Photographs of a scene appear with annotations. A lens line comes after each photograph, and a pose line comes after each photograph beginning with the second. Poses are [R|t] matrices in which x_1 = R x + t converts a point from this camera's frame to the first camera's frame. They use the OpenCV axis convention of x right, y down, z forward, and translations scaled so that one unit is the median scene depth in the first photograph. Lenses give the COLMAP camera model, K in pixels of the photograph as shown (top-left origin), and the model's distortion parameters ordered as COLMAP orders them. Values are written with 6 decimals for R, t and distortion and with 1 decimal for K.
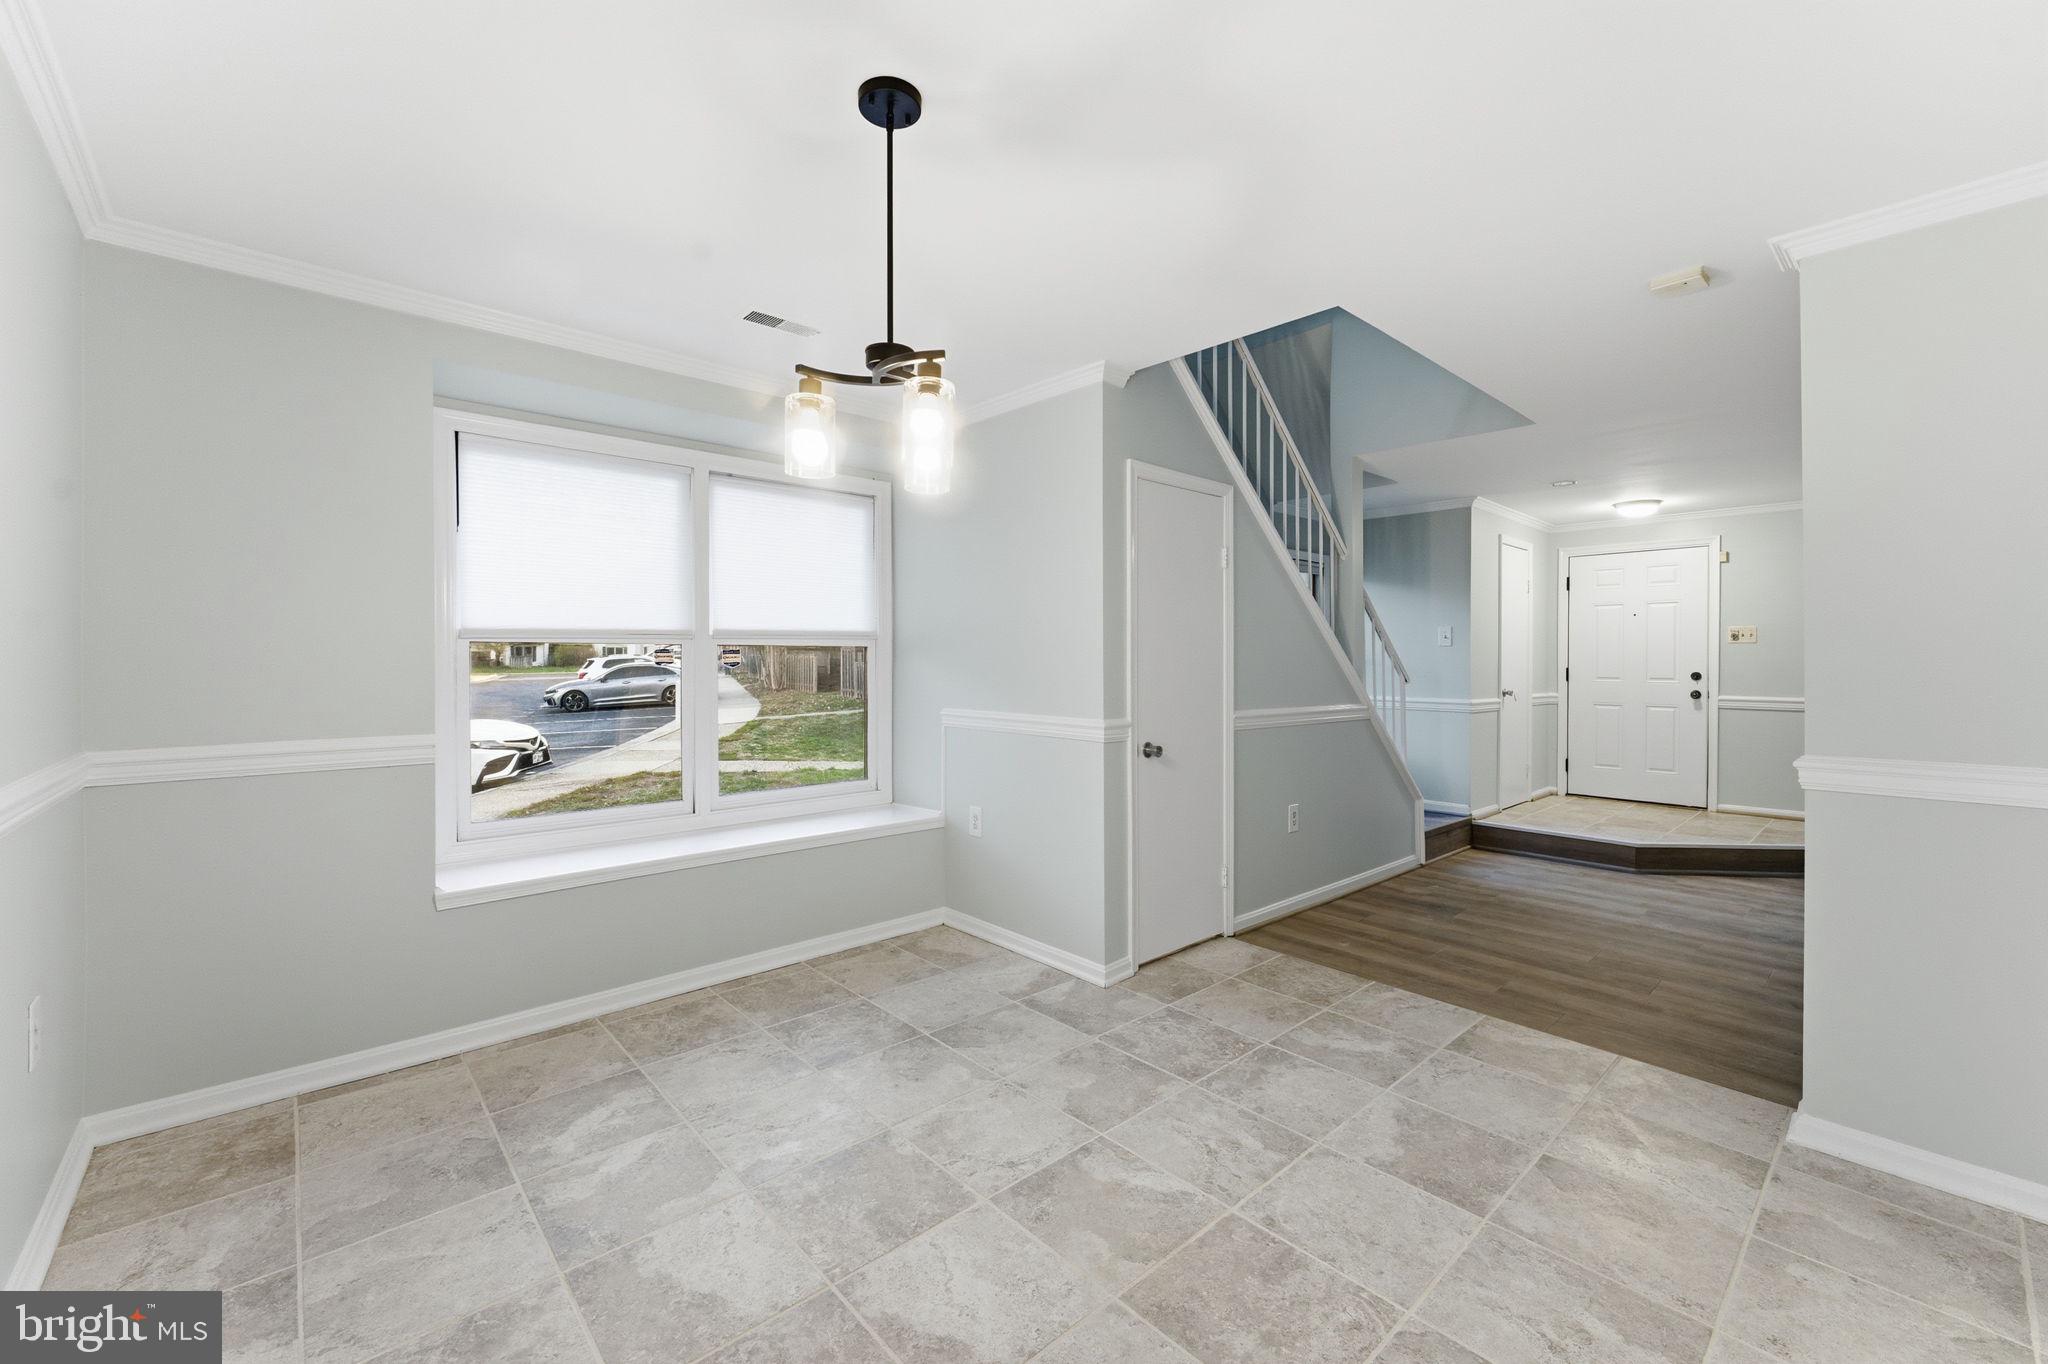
lens RADIAL K [[824.5, 0, 1020.1], [0, 824.5, 677.7], [0, 0, 1]] dist [-0.001570, 0.000696]
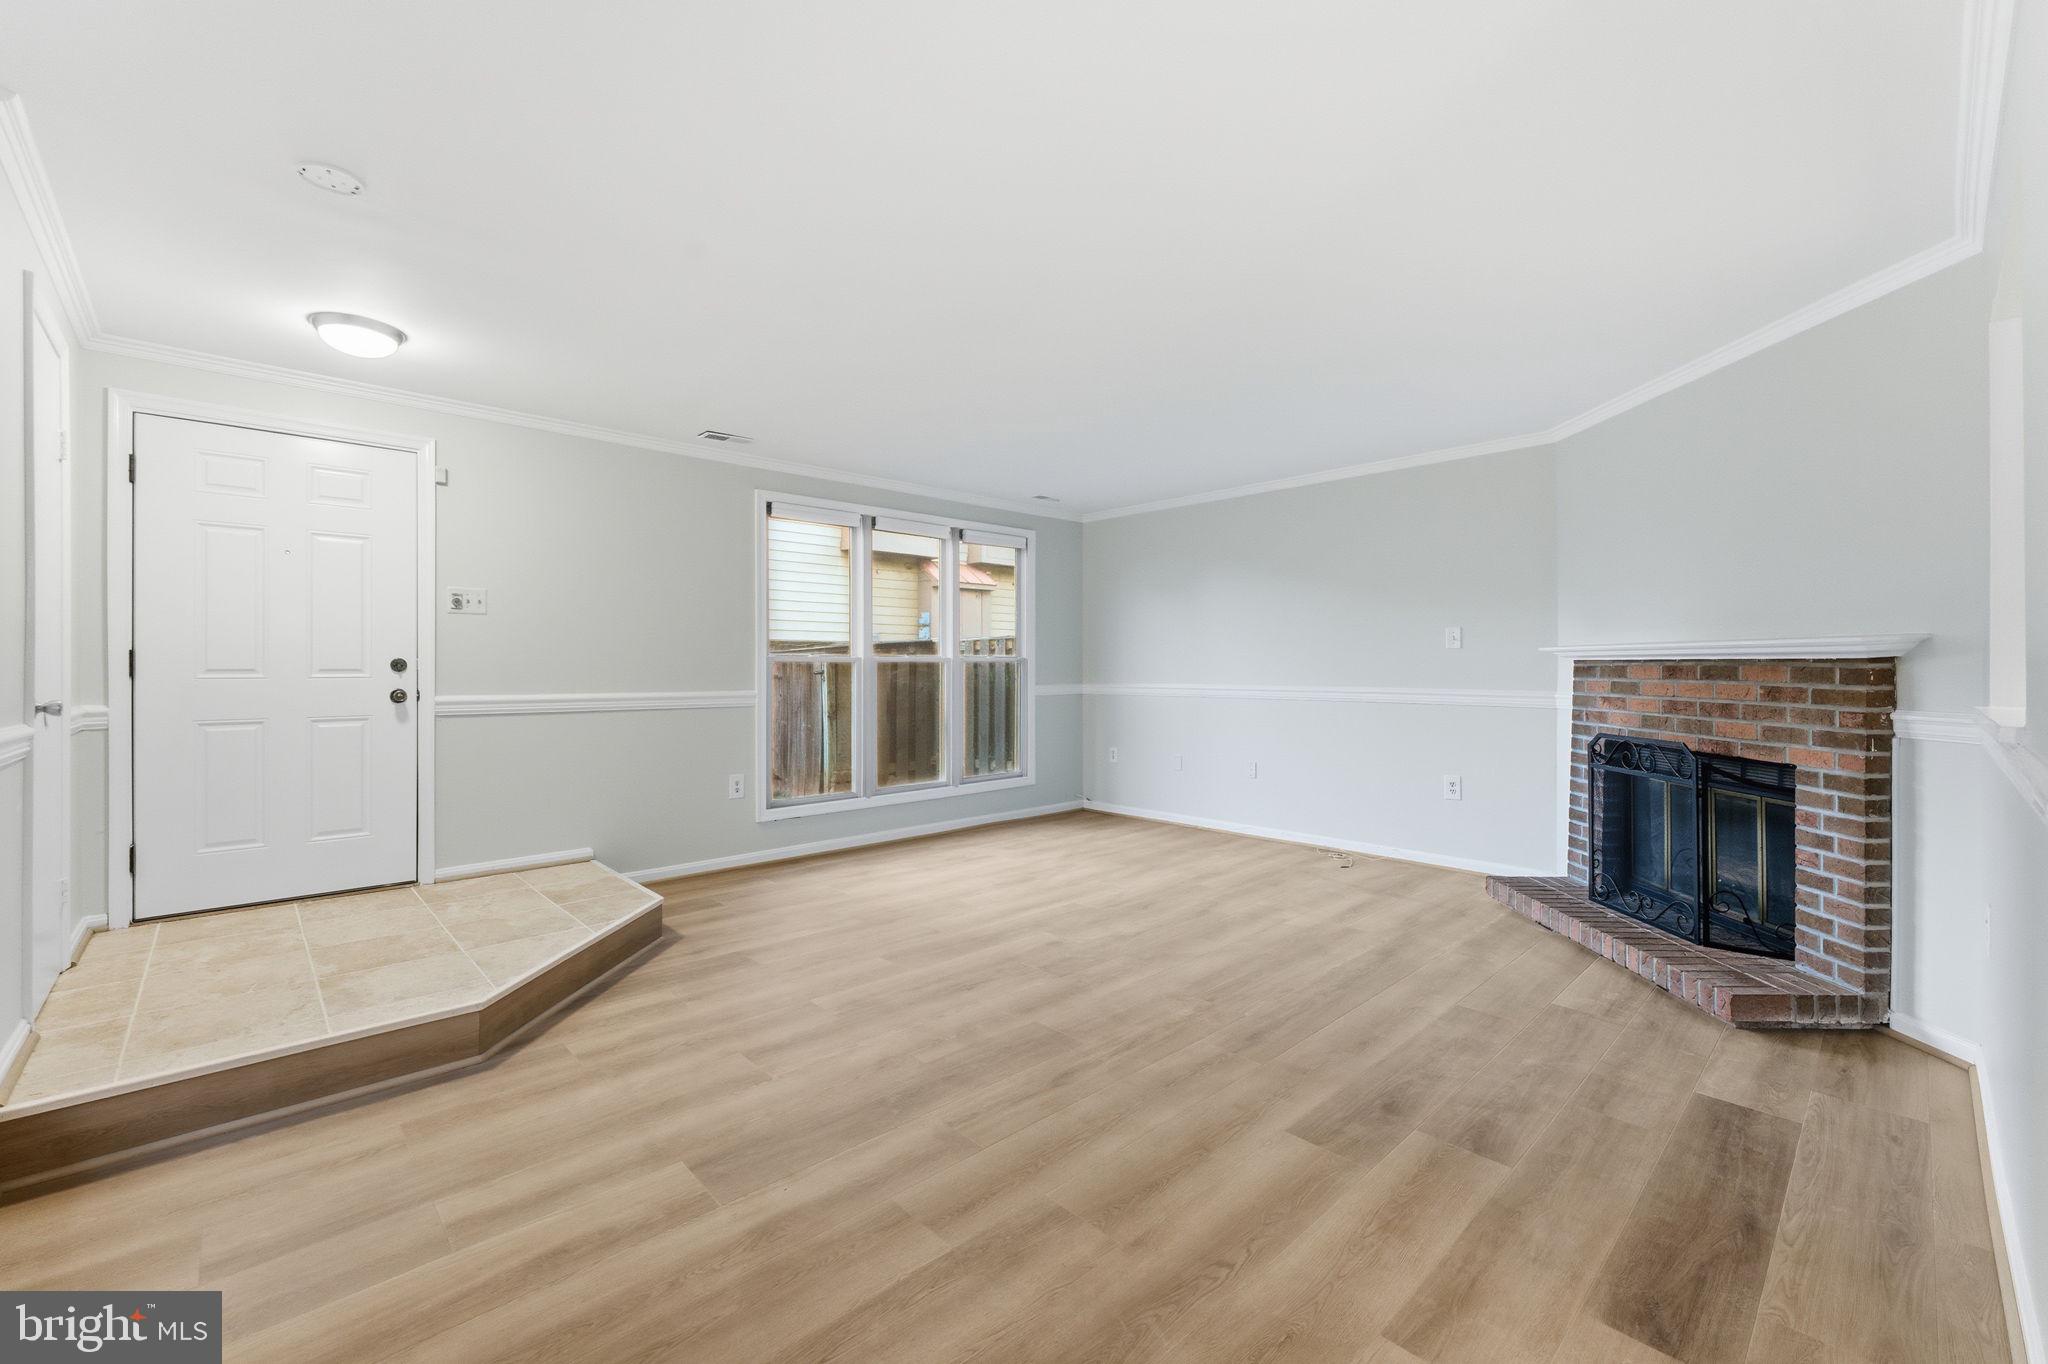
lens RADIAL K [[824.5, 0, 1004.8], [0, 824.5, 670.3], [0, 0, 1]] dist [-0.001570, 0.000696]
pose [[-0.018401, -0.006257, 0.999811, 0.454116], [0.017473, 0.999826, 0.006578, 0.012521], [-0.999678, 0.017590, -0.018289, 1.222117]]
